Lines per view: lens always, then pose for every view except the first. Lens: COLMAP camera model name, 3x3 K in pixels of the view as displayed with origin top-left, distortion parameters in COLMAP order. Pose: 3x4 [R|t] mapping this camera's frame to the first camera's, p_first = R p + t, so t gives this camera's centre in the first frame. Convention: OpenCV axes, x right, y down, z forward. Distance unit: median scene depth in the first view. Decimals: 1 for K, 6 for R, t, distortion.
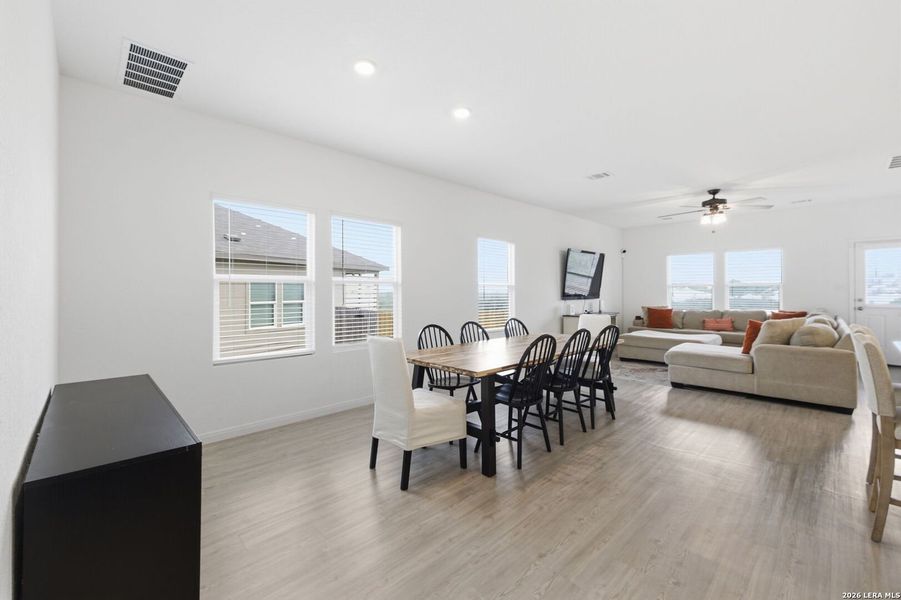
lens RADIAL K [[377.0, 0, 441.0], [0, 377.0, 304.0], [0, 0, 1]] dist [-0.000050, -0.000064]
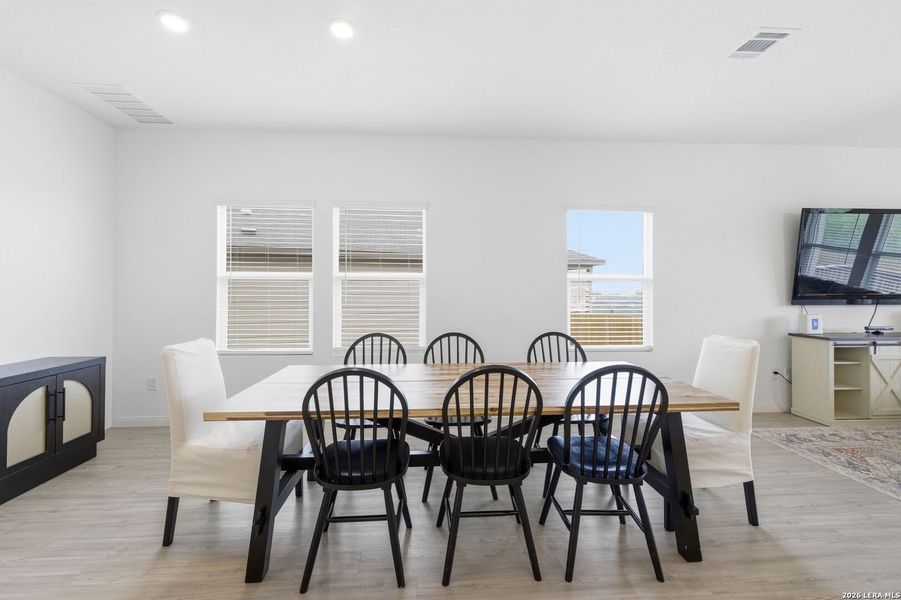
lens RADIAL K [[378.5, 0, 451.9], [0, 378.5, 292.0], [0, 0, 1]] dist [0.001156, -0.000175]
pose [[0.769761, 0.007551, -0.638287, 0.360149], [-0.024168, 0.999558, -0.017322, -0.009992], [0.637874, 0.028760, 0.769603, 0.328227]]
